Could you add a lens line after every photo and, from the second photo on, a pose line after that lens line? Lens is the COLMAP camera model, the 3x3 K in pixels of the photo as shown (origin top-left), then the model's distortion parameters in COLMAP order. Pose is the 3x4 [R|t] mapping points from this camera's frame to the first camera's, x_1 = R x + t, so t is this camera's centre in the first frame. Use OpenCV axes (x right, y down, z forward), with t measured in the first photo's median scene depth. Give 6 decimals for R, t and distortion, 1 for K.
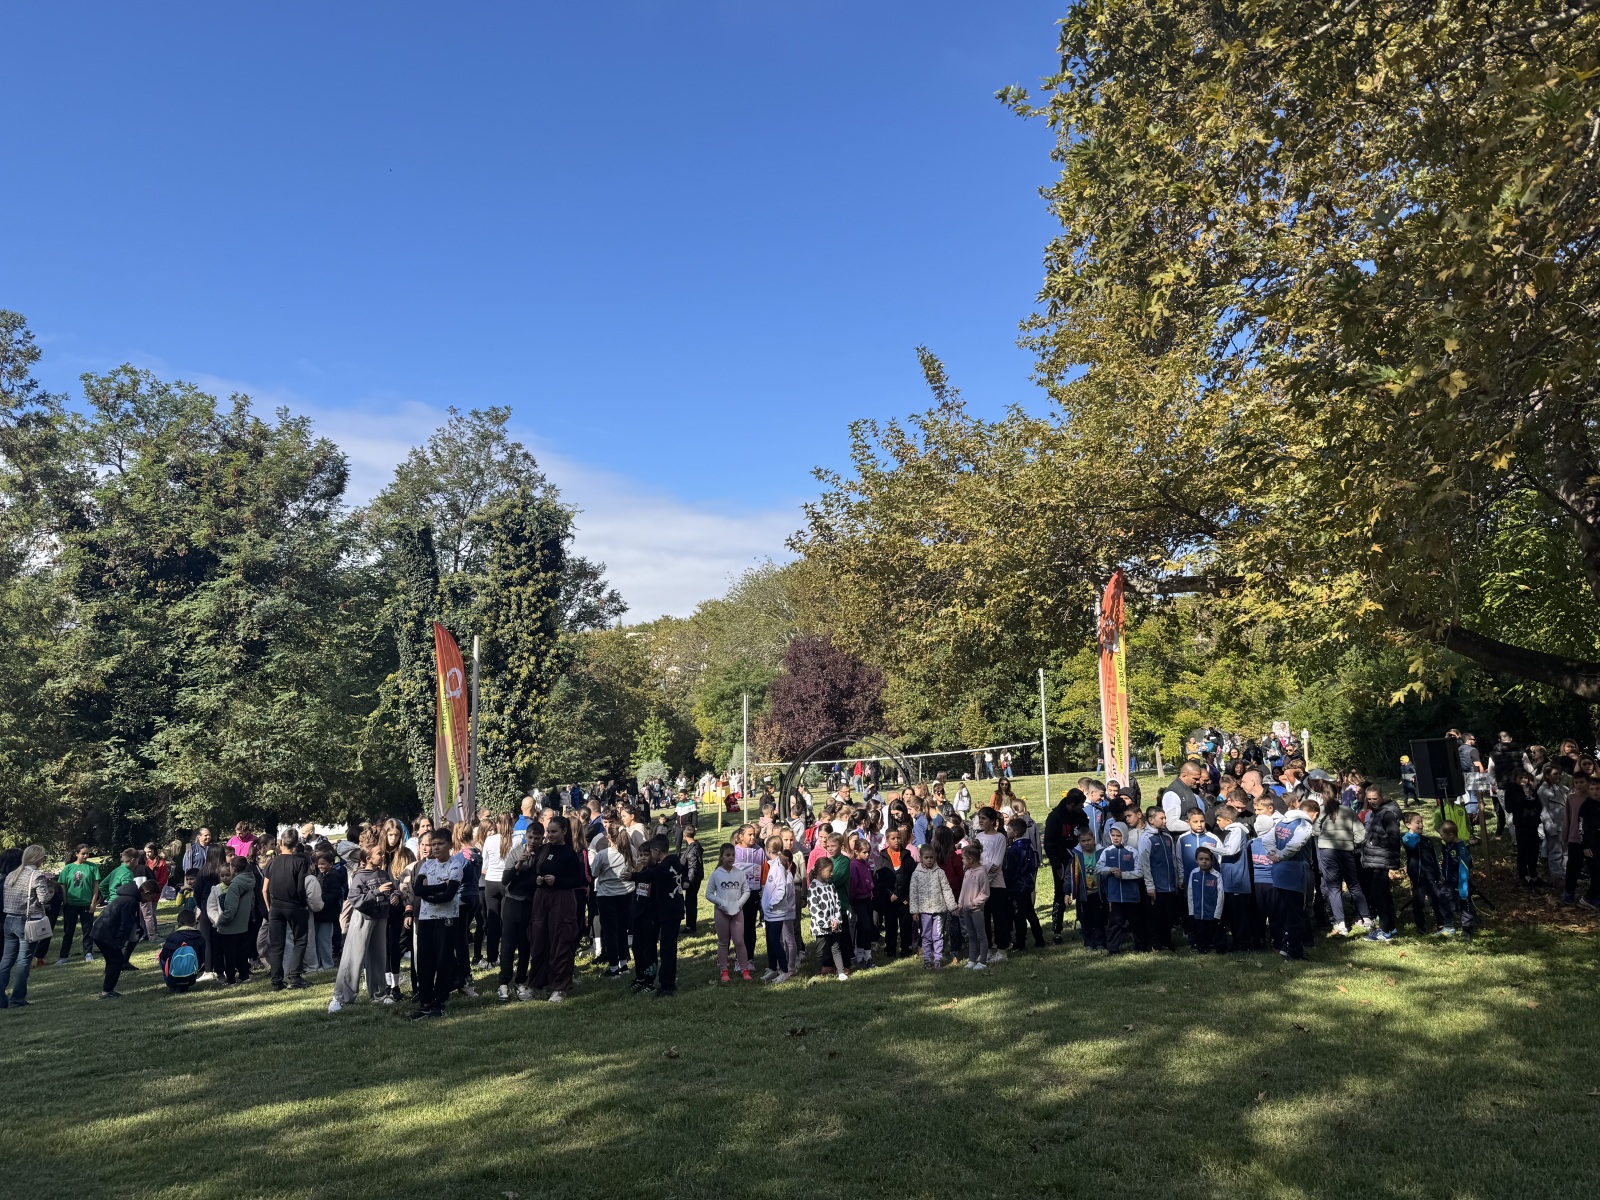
lens RADIAL K [[1141.0, 0, 803.3], [0, 1141.0, 549.8], [0, 0, 1]] dist [0.008584, -0.023104]
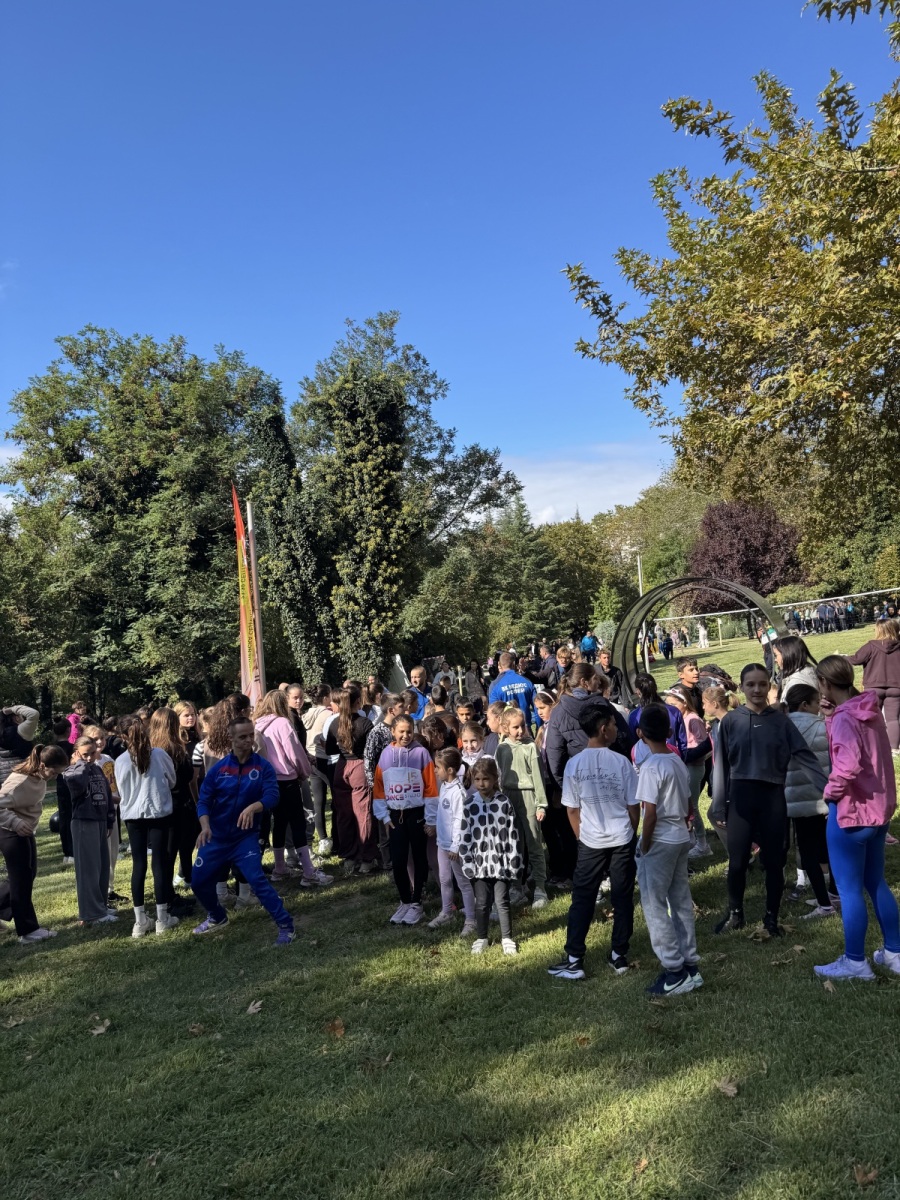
lens RADIAL K [[835.5, 0, 450.0], [0, 835.5, 600.0], [0, 0, 1]] dist [0.187807, -0.001194]
pose [[0.936297, -0.061903, -0.345711, 0.078446], [0.114871, 0.984181, 0.134881, 0.061012], [0.331892, -0.166001, 0.928596, 0.305625]]
